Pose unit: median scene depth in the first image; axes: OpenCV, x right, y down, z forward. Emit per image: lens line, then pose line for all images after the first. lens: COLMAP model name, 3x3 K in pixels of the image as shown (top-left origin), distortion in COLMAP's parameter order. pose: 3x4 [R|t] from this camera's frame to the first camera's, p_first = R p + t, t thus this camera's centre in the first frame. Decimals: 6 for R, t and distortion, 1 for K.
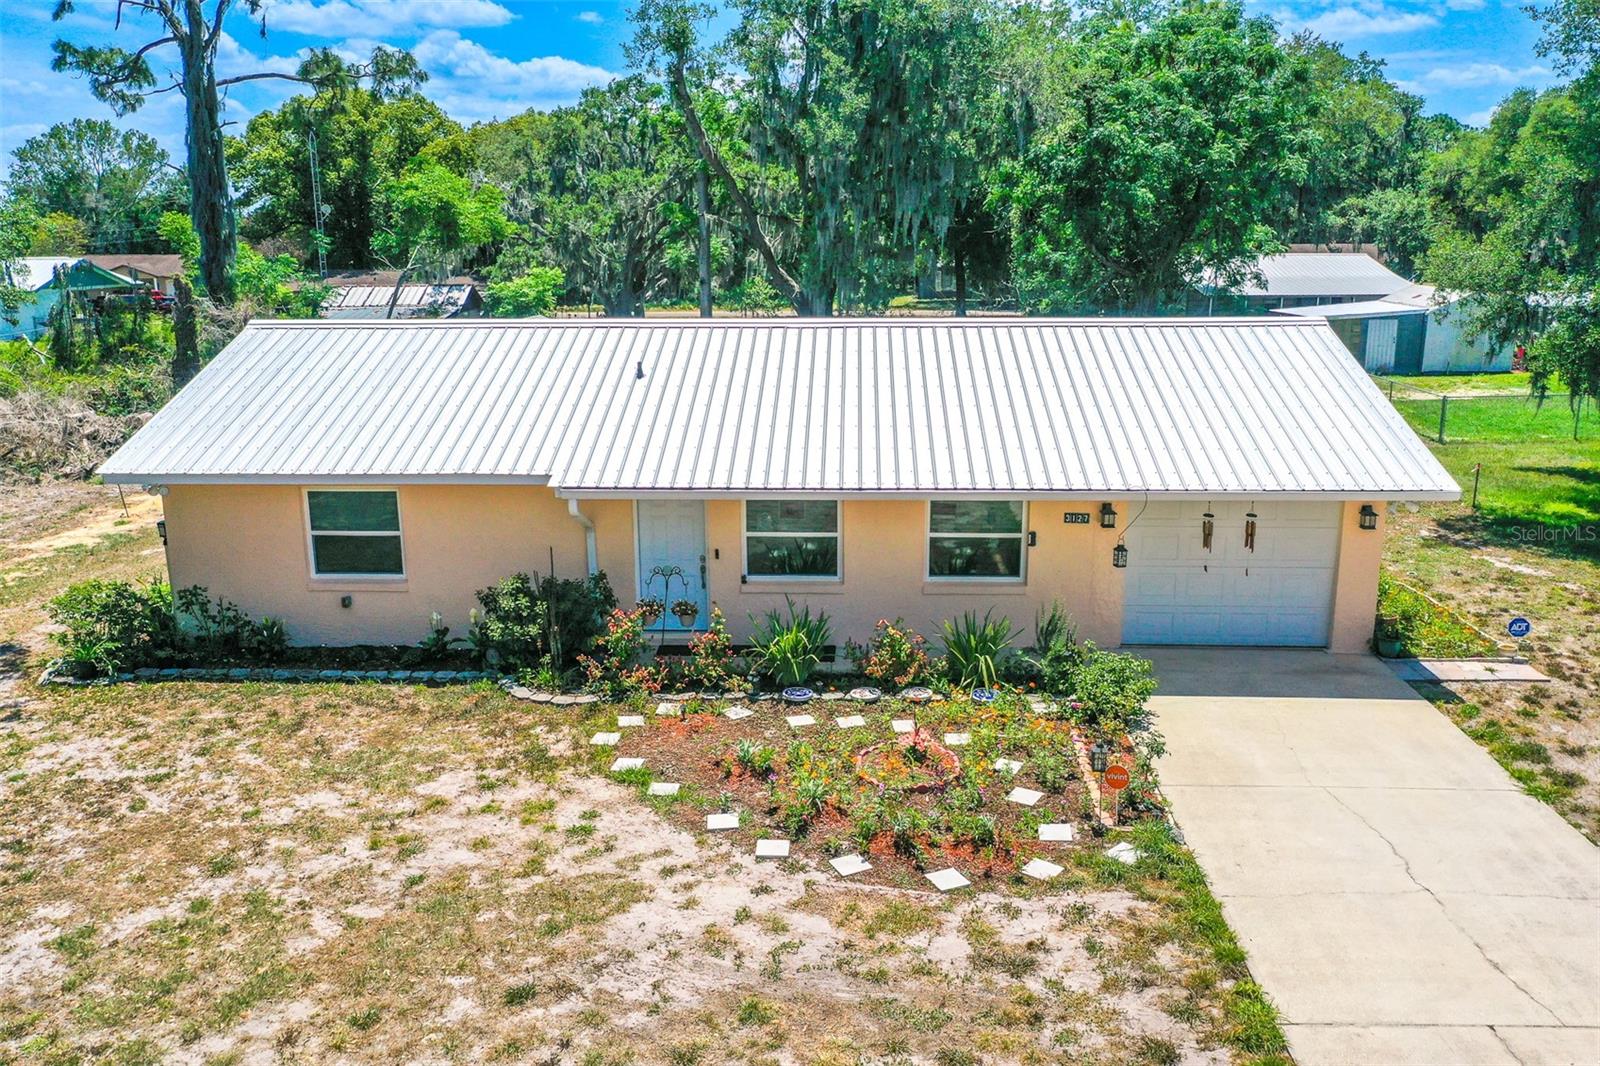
lens RADIAL K [[1253.4, 0, 798.4], [0, 1253.4, 540.8], [0, 0, 1]] dist [0.006389, -0.004742]
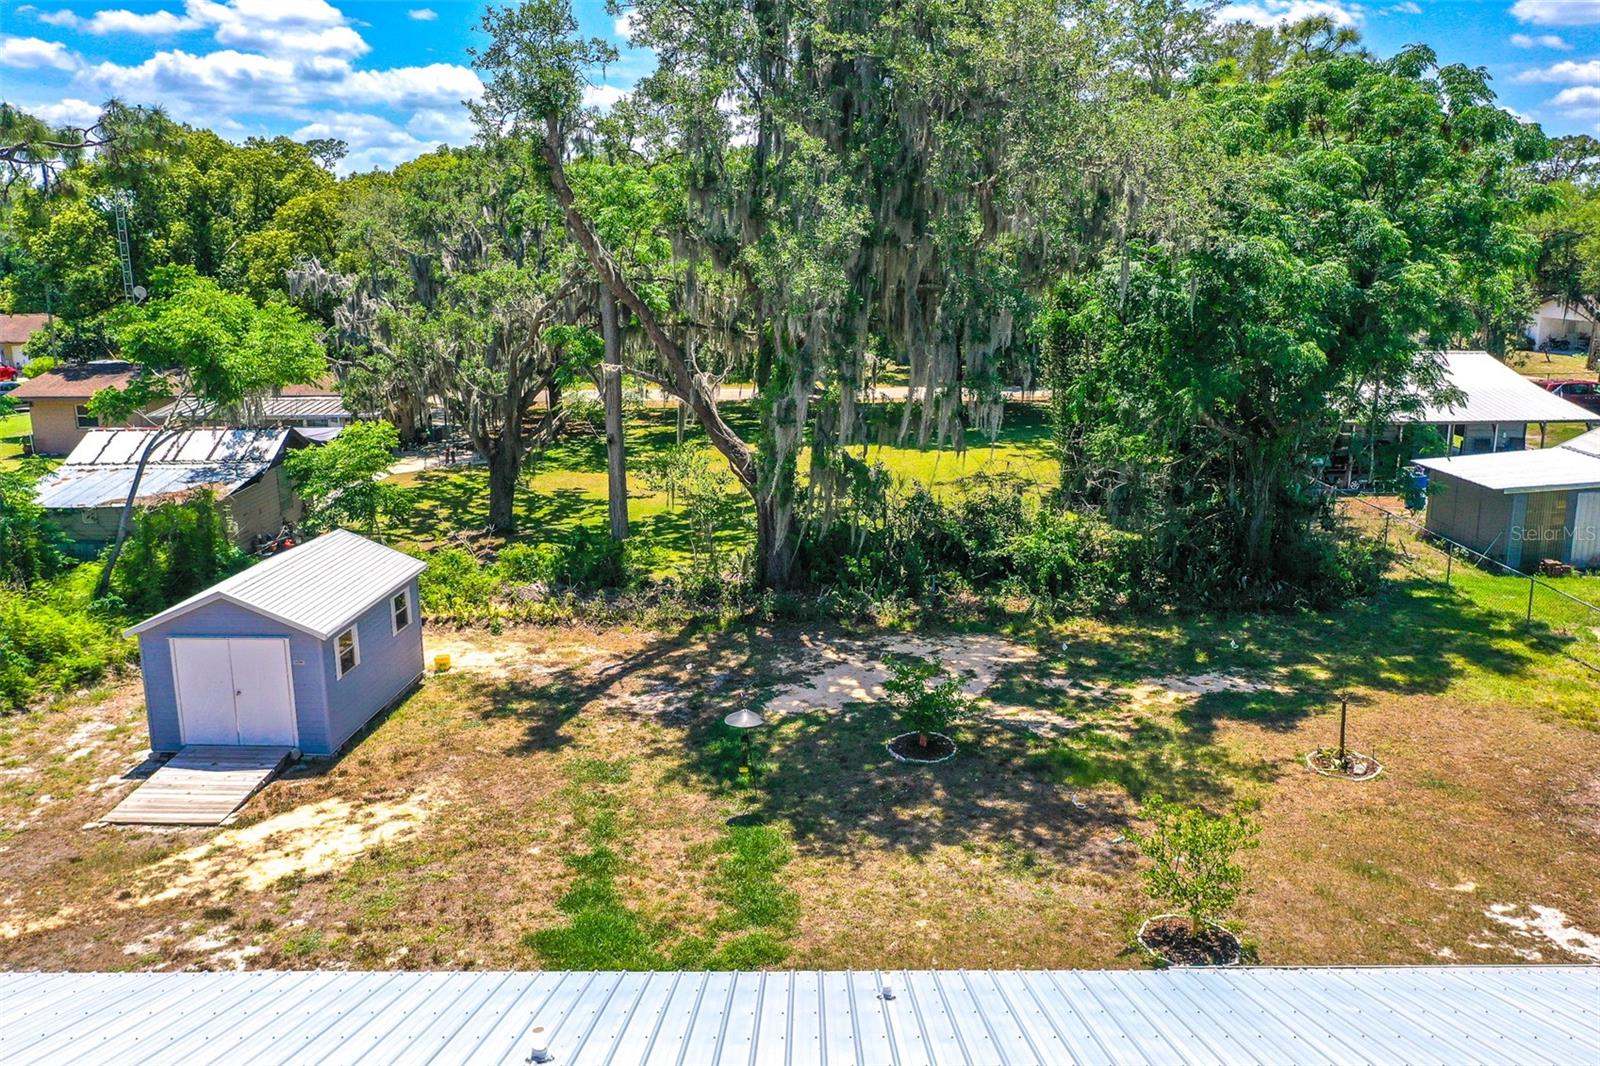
lens RADIAL K [[1246.4, 0, 800.0], [0, 1246.4, 533.0], [0, 0, 1]] dist [0.008860, 0.012052]
pose [[0.999426, -0.009113, 0.032620, 0.007836], [0.009631, 0.999829, -0.015771, -0.320229], [-0.032471, 0.016076, 0.999343, 0.707589]]
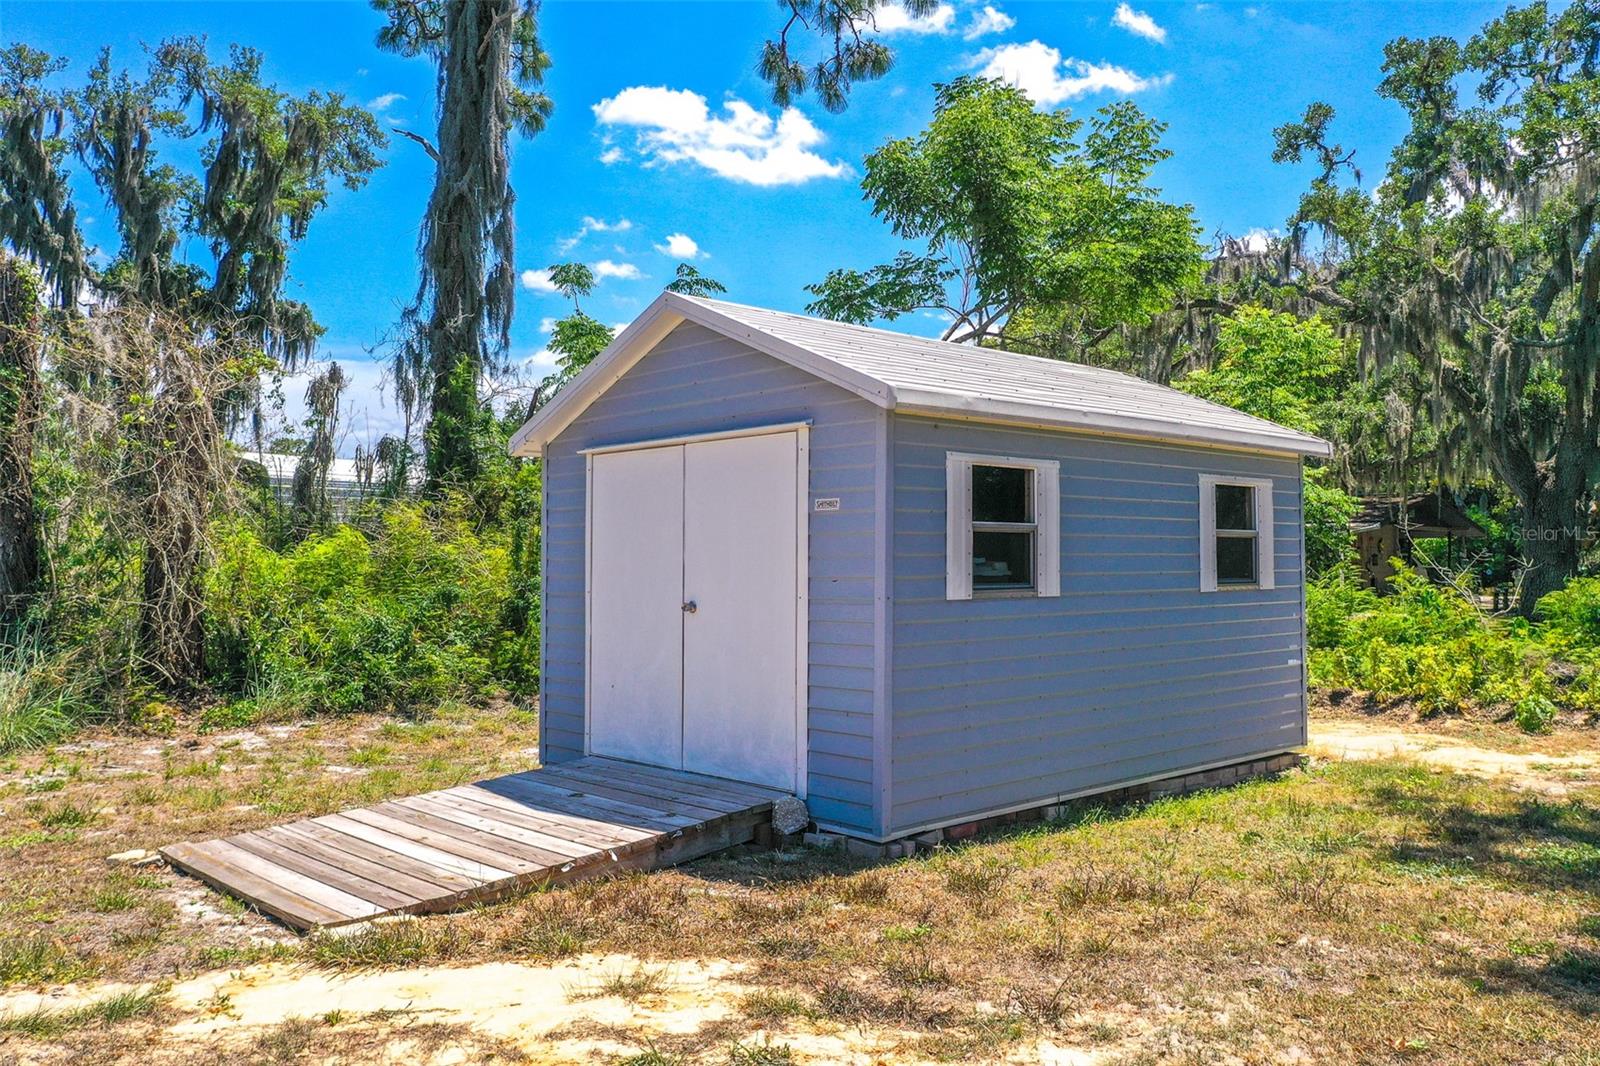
lens RADIAL K [[1271.4, 0, 797.3], [0, 1271.4, 531.9], [0, 0, 1]] dist [0.004963, -0.001824]
pose [[0.751073, -0.012956, -0.660092, -0.164989], [-0.161317, 0.965902, -0.202510, -0.163546], [0.640208, 0.258584, 0.723373, 1.506818]]
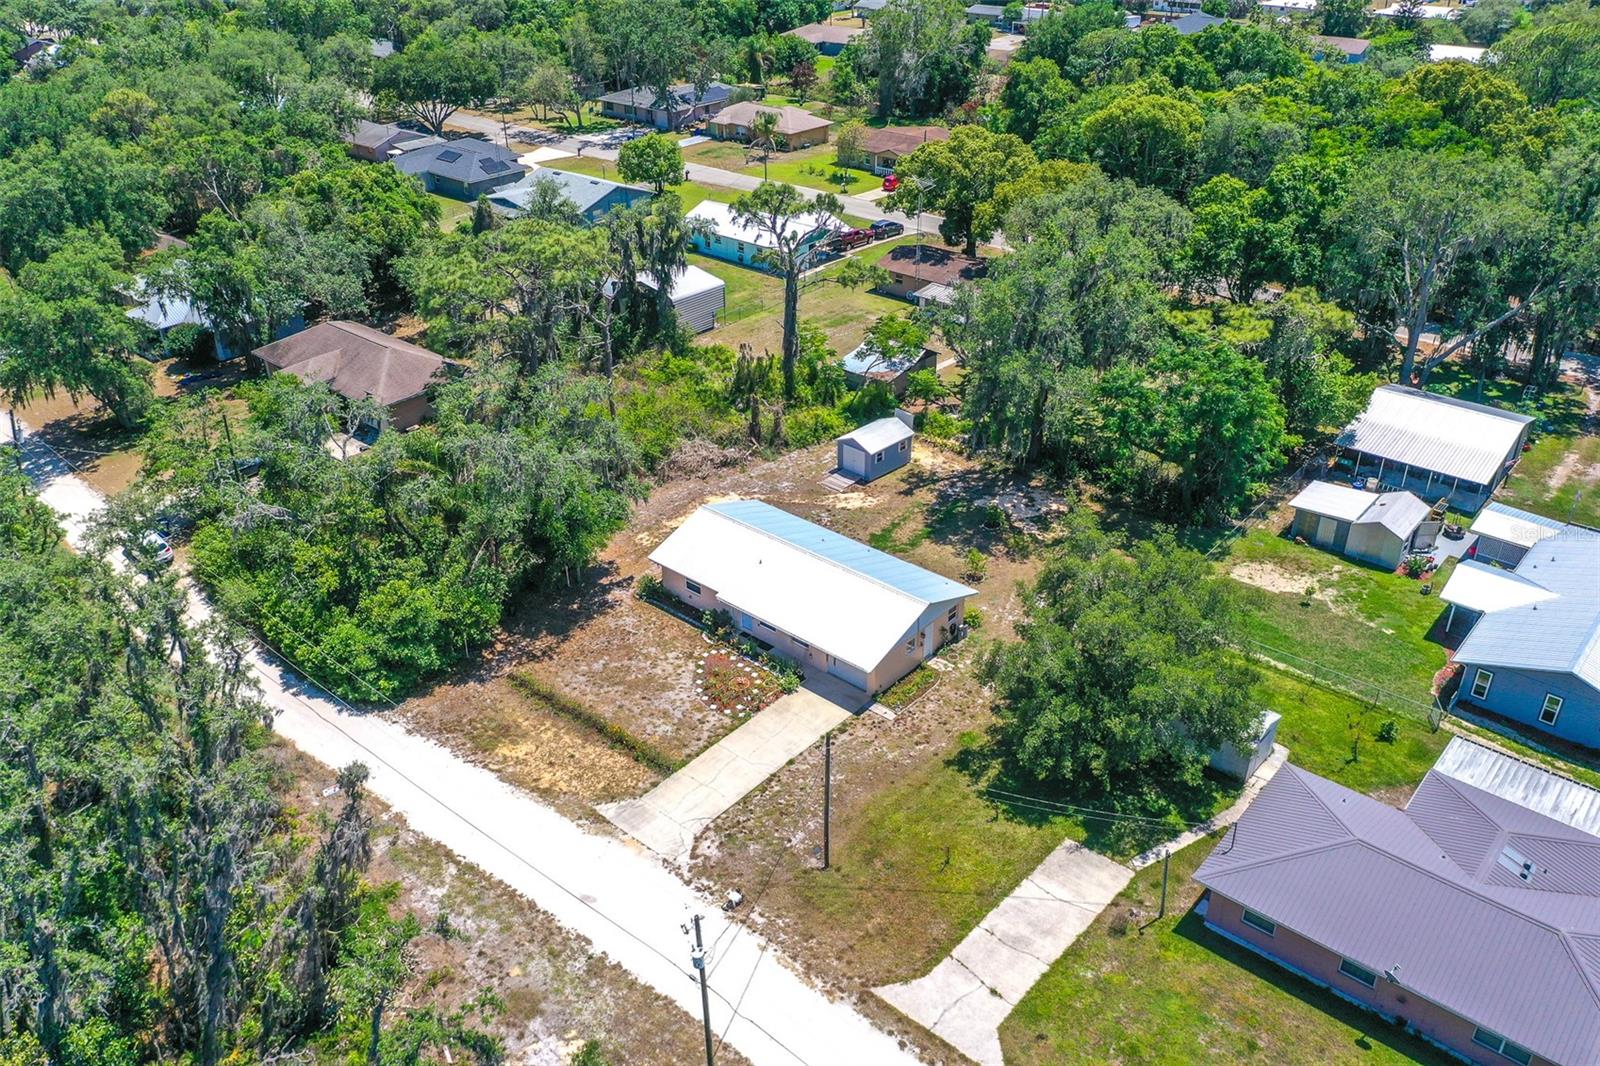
lens RADIAL K [[1271.4, 0, 797.3], [0, 1271.4, 531.9], [0, 0, 1]] dist [0.004963, -0.001824]
pose [[0.778046, 0.299352, -0.552297, 1.848452], [-0.138928, 0.939388, 0.313447, -1.287932], [0.612652, -0.167147, 0.772476, -1.709962]]
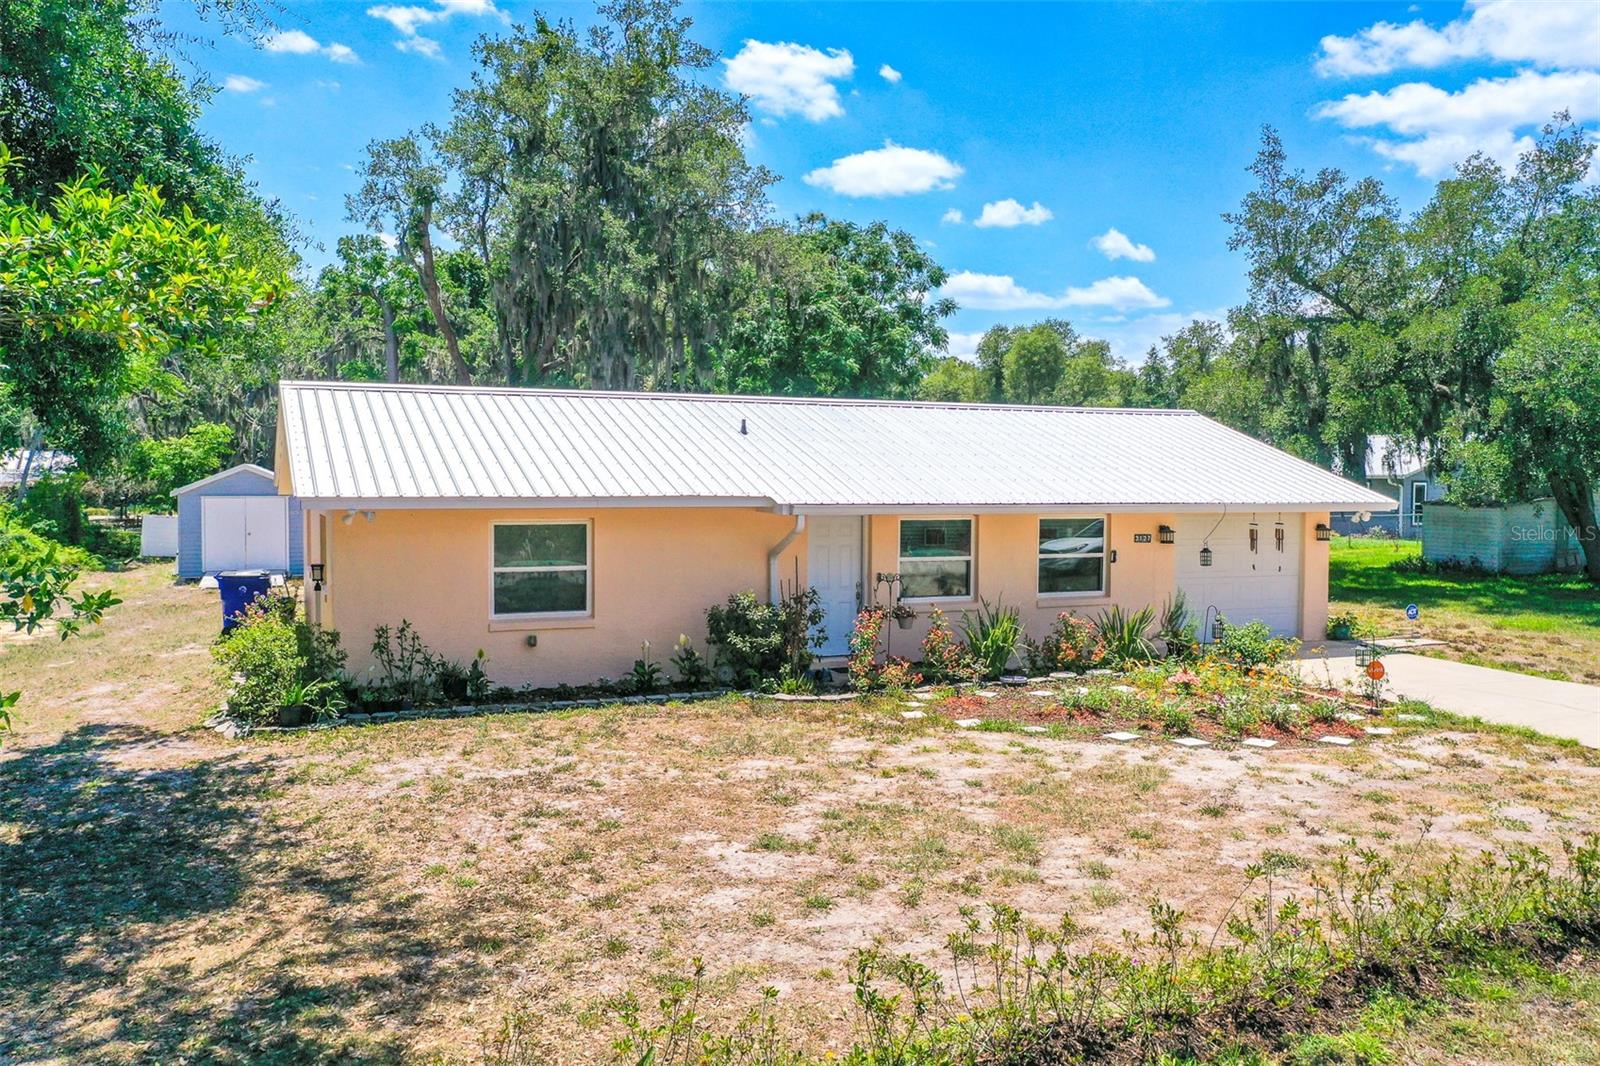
lens RADIAL K [[1288.4, 0, 804.2], [0, 1288.4, 506.7], [0, 0, 1]] dist [0.004919, 0.001030]
pose [[0.897338, 0.000155, 0.441343, -0.499369], [0.093841, 0.977066, -0.191142, 0.128020], [-0.431251, 0.212935, 0.876745, 0.026569]]
